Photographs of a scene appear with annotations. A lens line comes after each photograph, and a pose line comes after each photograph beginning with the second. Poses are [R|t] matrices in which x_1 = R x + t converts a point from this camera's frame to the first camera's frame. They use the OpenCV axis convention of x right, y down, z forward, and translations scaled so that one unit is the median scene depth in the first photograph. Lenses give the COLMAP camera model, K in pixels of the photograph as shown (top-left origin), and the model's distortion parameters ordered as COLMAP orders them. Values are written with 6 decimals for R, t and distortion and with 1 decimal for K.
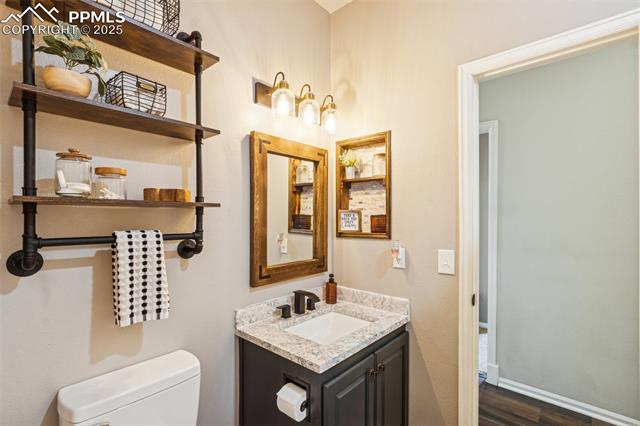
lens RADIAL K [[294.4, 0, 319.4], [0, 294.4, 218.1], [0, 0, 1]] dist [-0.001184, -0.000326]
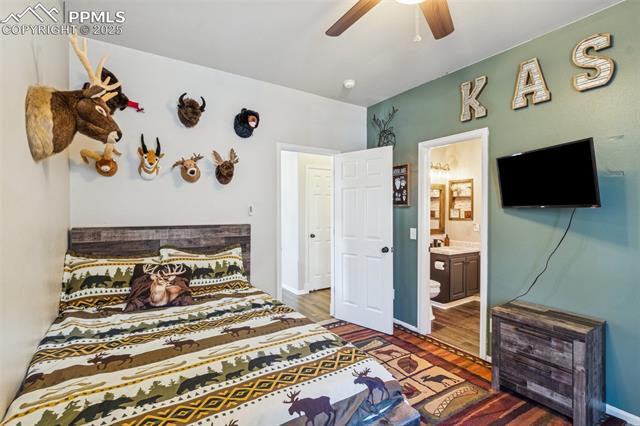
lens RADIAL K [[301.9, 0, 310.8], [0, 301.9, 208.5], [0, 0, 1]] dist [-0.000726, 0.000227]
pose [[0.958078, 0.001680, -0.286503, -0.355758], [-0.004838, 0.999935, -0.010316, 0.001718], [0.286467, 0.011269, 0.958024, -1.906645]]
